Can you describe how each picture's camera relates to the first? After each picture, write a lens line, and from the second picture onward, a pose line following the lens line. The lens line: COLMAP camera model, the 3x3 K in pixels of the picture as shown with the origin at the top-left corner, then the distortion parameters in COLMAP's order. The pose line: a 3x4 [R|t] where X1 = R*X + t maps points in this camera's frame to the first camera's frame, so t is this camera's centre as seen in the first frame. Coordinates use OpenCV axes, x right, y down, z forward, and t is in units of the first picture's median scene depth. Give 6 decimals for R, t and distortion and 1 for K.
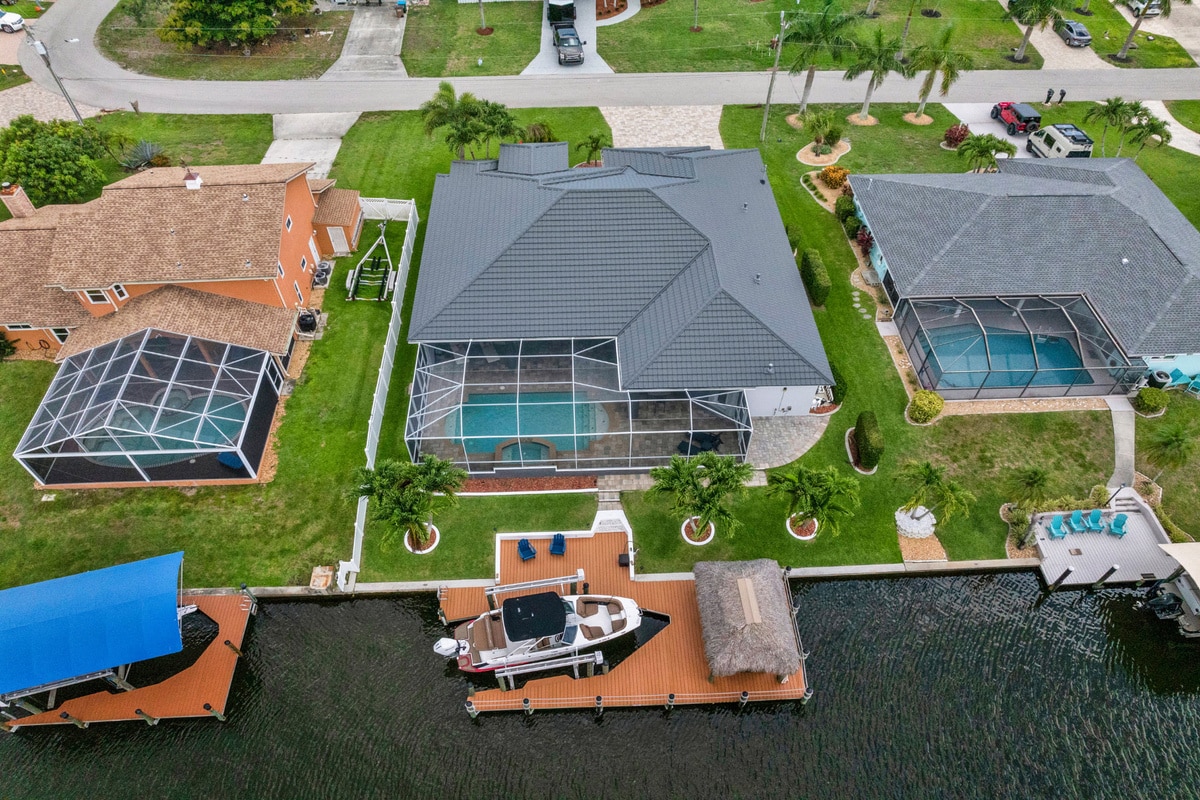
lens RADIAL K [[902.4, 0, 602.1], [0, 902.4, 458.0], [0, 0, 1]] dist [-0.049286, 0.029667]
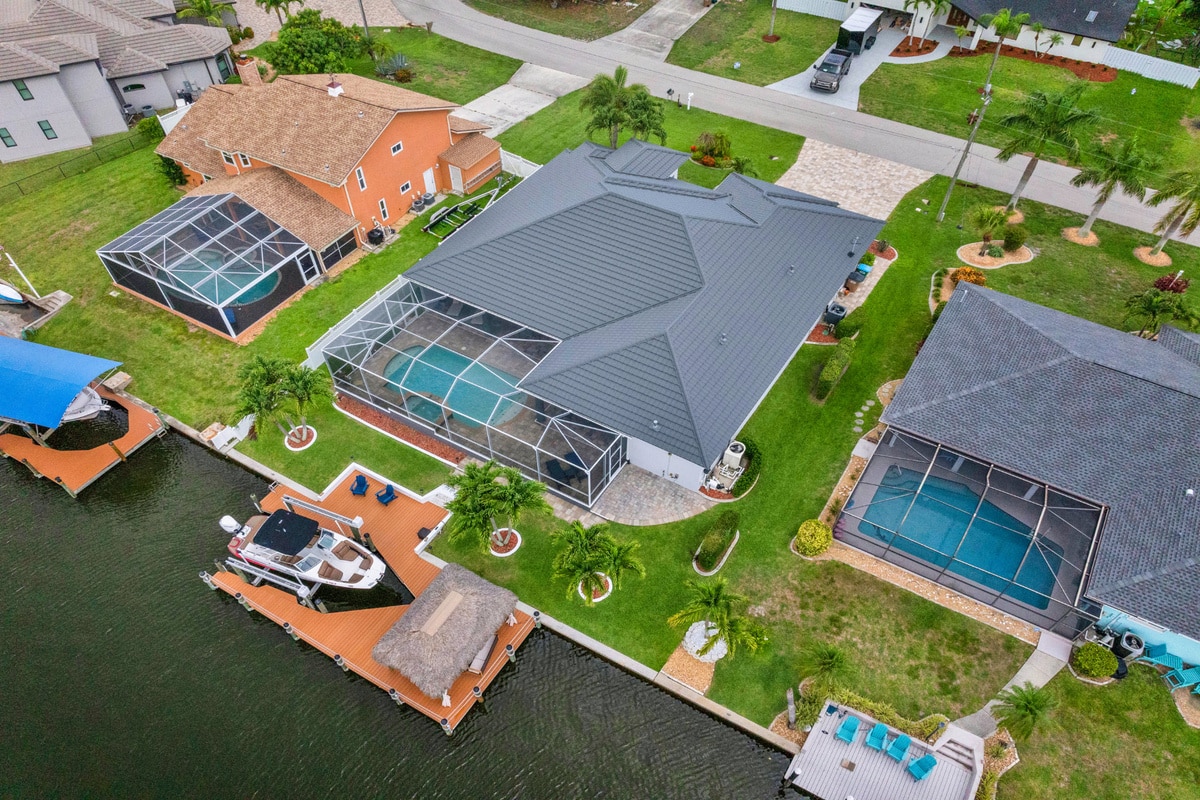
lens RADIAL K [[902.4, 0, 602.1], [0, 902.4, 458.0], [0, 0, 1]] dist [-0.049286, 0.029667]
pose [[0.831707, 0.404189, -0.380651, 0.491112], [-0.402629, 0.911147, 0.087761, -0.123073], [0.382301, 0.080269, 0.920545, 0.111274]]
